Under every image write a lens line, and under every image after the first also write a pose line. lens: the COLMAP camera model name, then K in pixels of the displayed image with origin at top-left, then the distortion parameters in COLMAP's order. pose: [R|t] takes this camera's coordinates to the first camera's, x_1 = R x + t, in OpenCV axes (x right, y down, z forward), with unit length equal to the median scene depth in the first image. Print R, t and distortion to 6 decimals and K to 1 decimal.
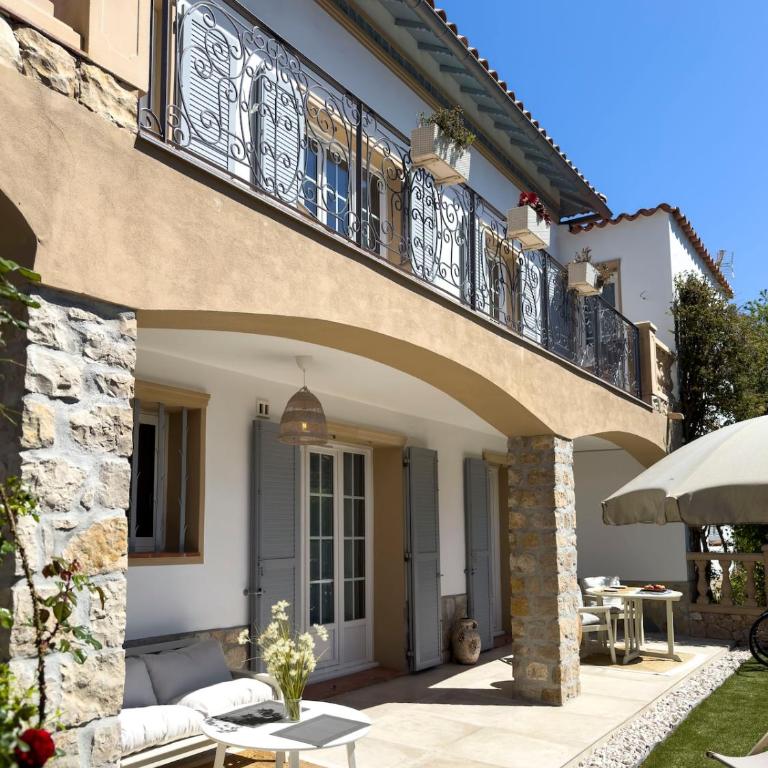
lens RADIAL K [[691.3, 0, 384.0], [0, 691.3, 384.0], [0, 0, 1]] dist [-0.003180, 0.001193]
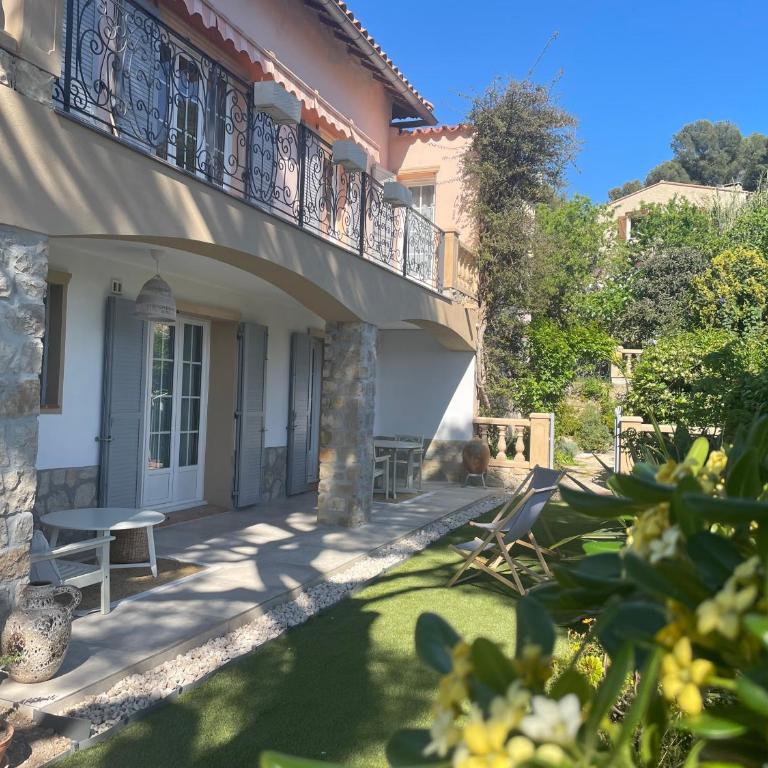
lens RADIAL K [[726.5, 0, 384.3], [0, 726.5, 370.7], [0, 0, 1]] dist [0.011493, 0.010666]
pose [[0.972514, 0.040426, 0.229309, -0.010644], [-0.080729, 0.982268, 0.169208, -0.061484], [-0.218402, -0.183069, 0.958533, -0.268603]]
